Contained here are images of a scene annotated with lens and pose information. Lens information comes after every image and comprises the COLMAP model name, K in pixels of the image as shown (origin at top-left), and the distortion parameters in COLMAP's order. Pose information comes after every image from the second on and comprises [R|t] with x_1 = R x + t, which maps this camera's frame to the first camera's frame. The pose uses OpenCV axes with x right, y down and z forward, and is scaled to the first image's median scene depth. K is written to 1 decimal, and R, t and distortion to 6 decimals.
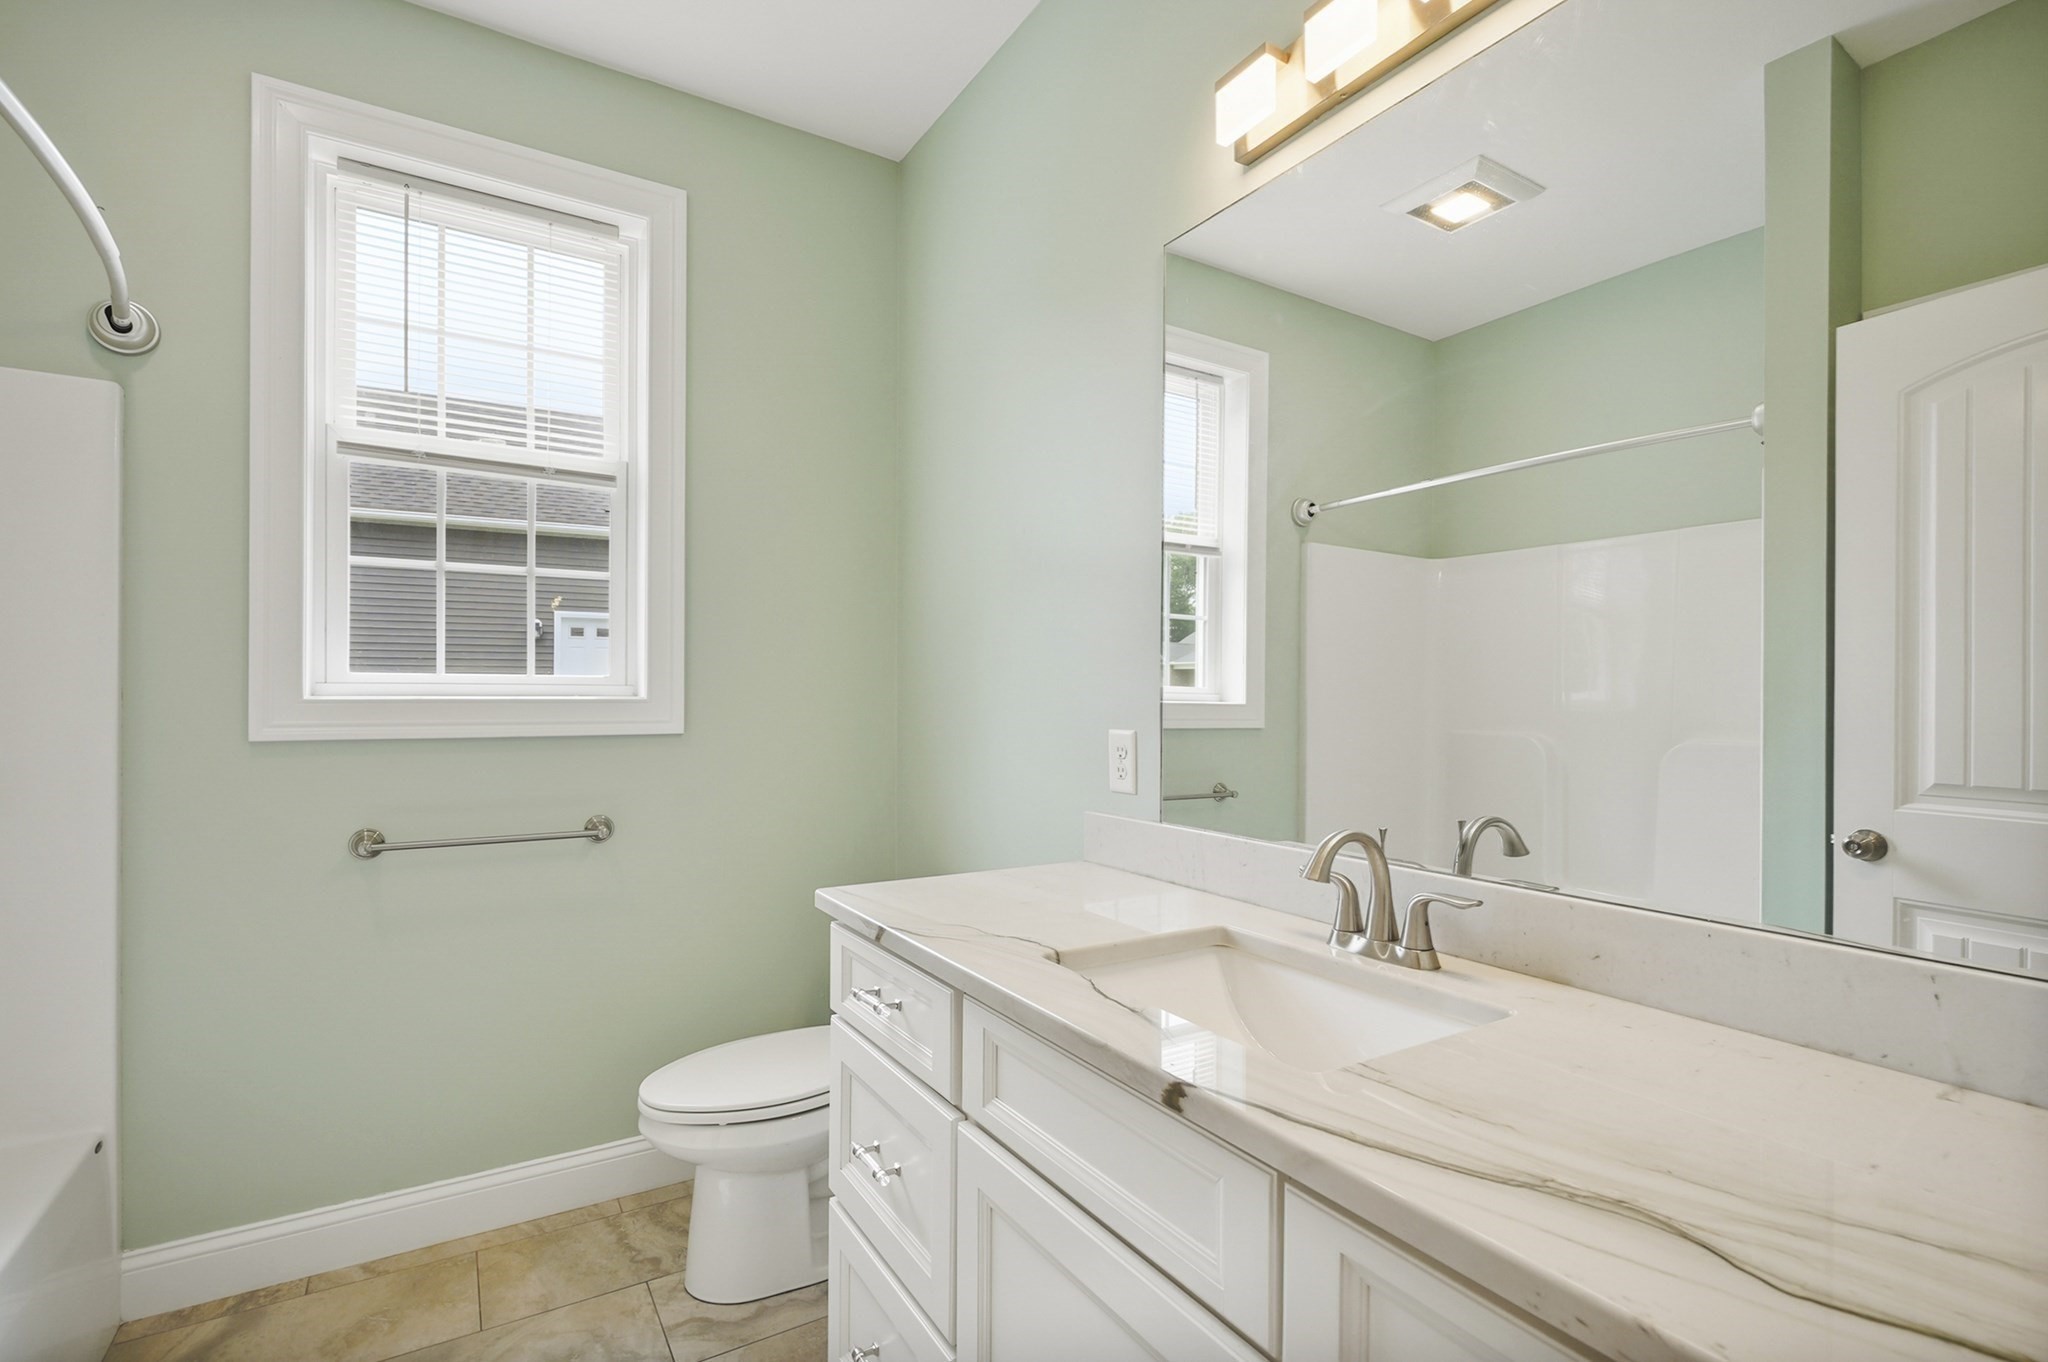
lens RADIAL K [[951.6, 0, 1018.1], [0, 951.6, 693.8], [0, 0, 1]] dist [0.001422, 0.000050]
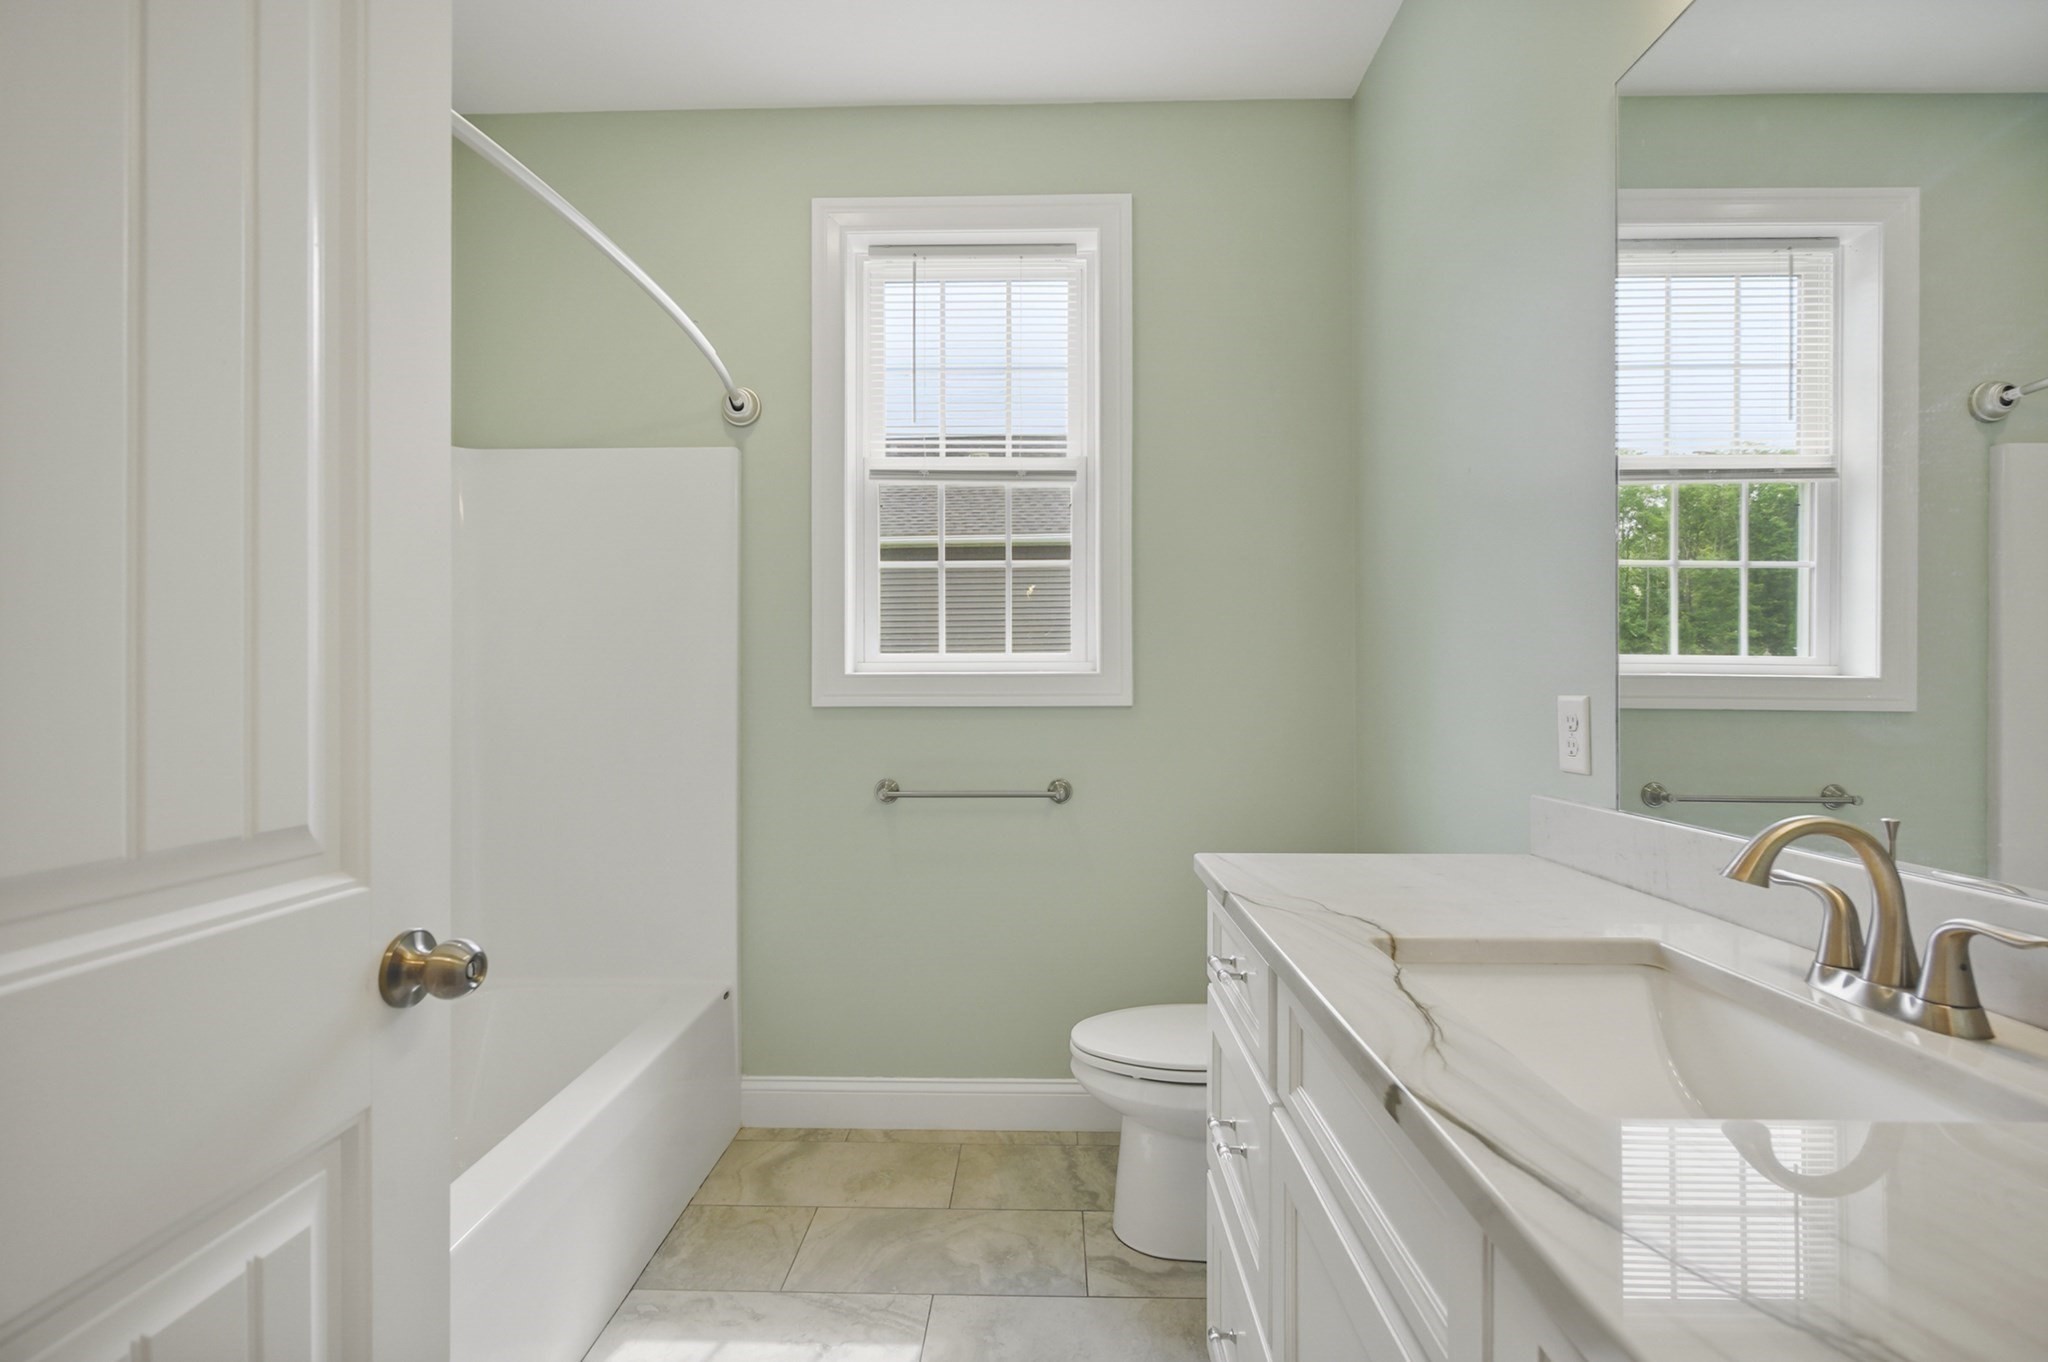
lens RADIAL K [[951.6, 0, 1022.8], [0, 951.6, 681.7], [0, 0, 1]] dist [0.001422, 0.000050]
pose [[0.838639, -0.009755, -0.544600, 0.143346], [0.005783, 0.999943, -0.009006, 0.027804], [0.544656, 0.004403, 0.838648, 0.057265]]
